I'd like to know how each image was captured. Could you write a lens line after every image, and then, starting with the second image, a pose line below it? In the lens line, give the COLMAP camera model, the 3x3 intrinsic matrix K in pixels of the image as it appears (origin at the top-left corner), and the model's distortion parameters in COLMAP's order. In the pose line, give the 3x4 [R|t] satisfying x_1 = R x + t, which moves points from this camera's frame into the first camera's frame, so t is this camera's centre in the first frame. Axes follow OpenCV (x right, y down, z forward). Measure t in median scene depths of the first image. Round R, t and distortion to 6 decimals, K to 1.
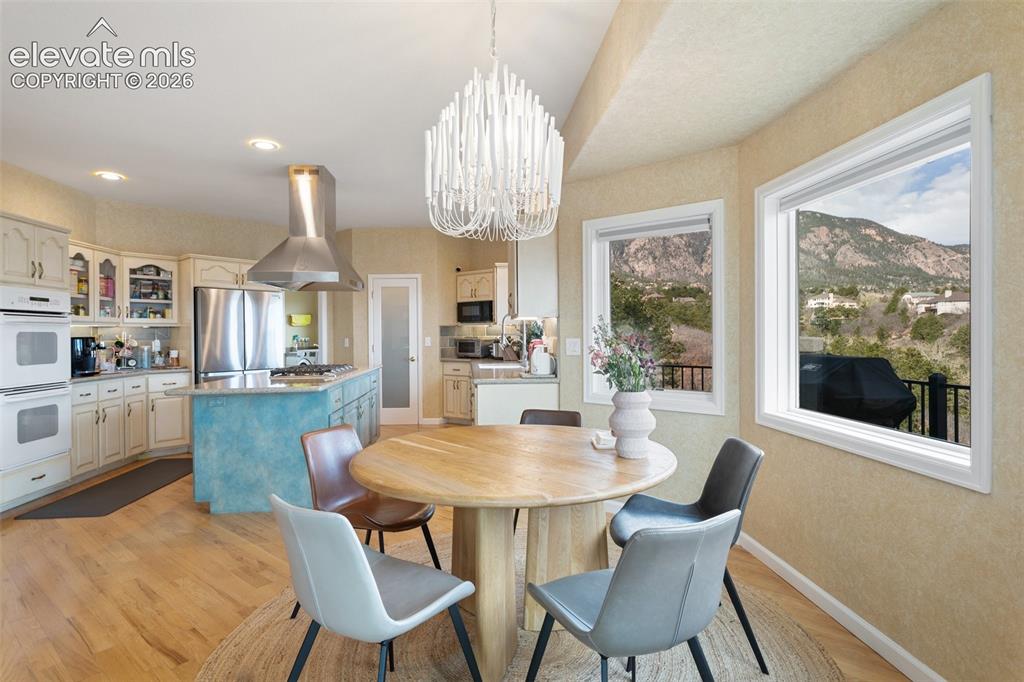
lens RADIAL K [[555.1, 0, 521.5], [0, 555.1, 337.1], [0, 0, 1]] dist [-0.002001, 0.000055]
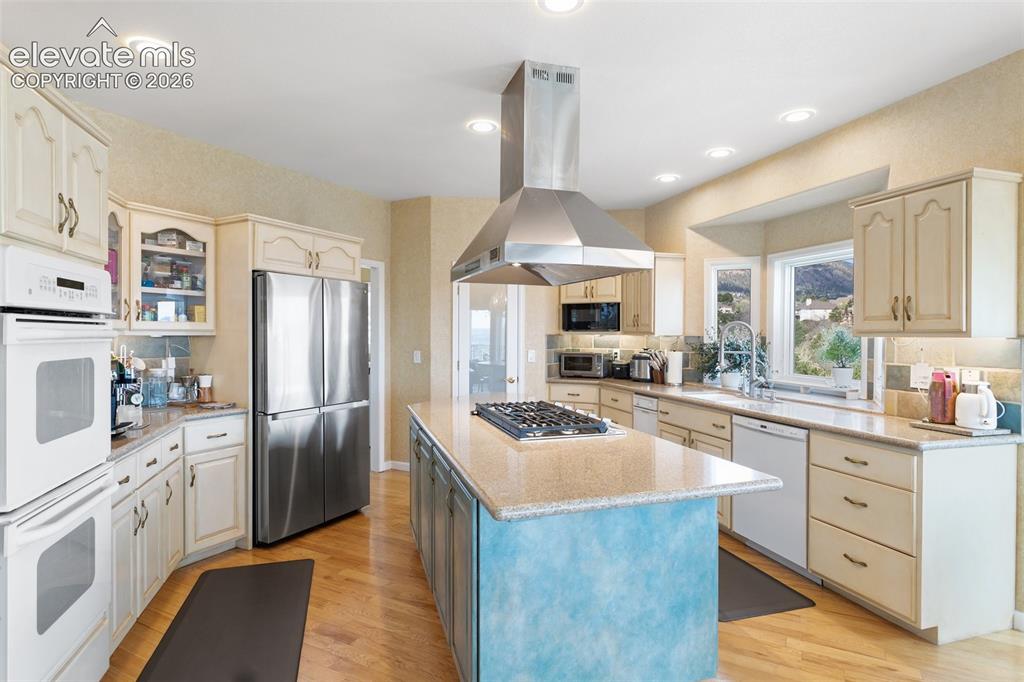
lens RADIAL K [[555.1, 0, 508.9], [0, 555.1, 340.2], [0, 0, 1]] dist [-0.002001, 0.000055]
pose [[0.976674, 0.009480, 0.214519, -0.441379], [-0.011145, 0.999916, 0.006554, -0.021700], [-0.214439, -0.008792, 0.976698, 0.353967]]
